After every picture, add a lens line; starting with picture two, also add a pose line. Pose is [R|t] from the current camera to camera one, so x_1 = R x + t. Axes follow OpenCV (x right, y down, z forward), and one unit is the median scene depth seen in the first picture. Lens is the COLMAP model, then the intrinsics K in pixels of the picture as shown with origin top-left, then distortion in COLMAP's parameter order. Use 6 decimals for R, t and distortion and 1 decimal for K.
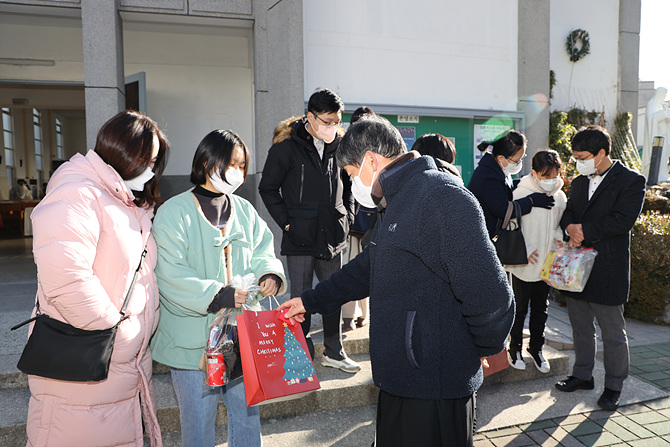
lens RADIAL K [[461.4, 0, 335.0], [0, 461.4, 223.5], [0, 0, 1]] dist [-0.096641, 0.074201]
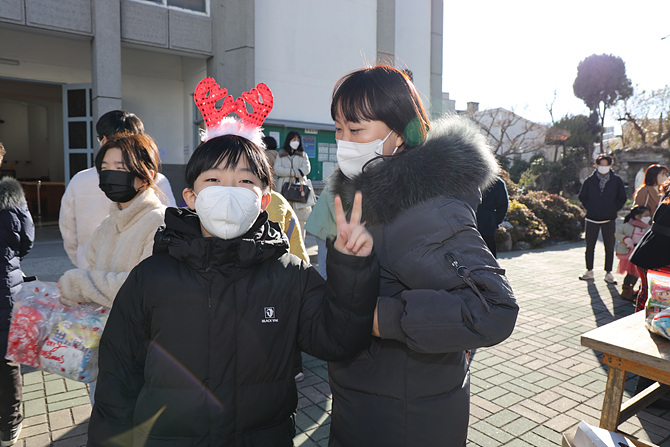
lens RADIAL K [[461.4, 0, 335.0], [0, 461.4, 223.5], [0, 0, 1]] dist [-0.096641, 0.074201]
pose [[0.931823, -0.011947, 0.362716, -0.277905], [0.003253, 0.999693, 0.024569, 0.033661], [-0.362898, -0.021714, 0.931576, -0.384371]]
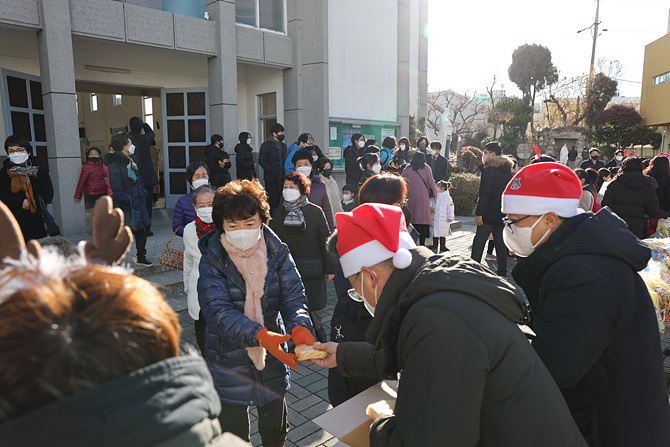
lens RADIAL K [[461.4, 0, 335.0], [0, 461.4, 223.5], [0, 0, 1]] dist [-0.096641, 0.074201]
pose [[0.859714, -0.068199, 0.506203, -0.793933], [0.027843, 0.995830, 0.086877, 0.007316], [-0.510017, -0.060595, 0.858027, -0.537610]]
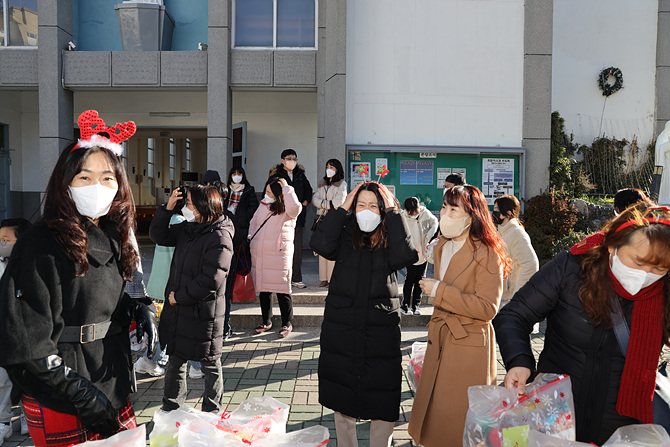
lens RADIAL K [[461.4, 0, 335.0], [0, 461.4, 223.5], [0, 0, 1]] dist [-0.096641, 0.074201]
pose [[0.972812, 0.032171, -0.229352, 0.182489], [-0.037215, 0.999150, -0.017701, 0.005536], [0.228588, 0.025755, 0.973183, -0.319328]]
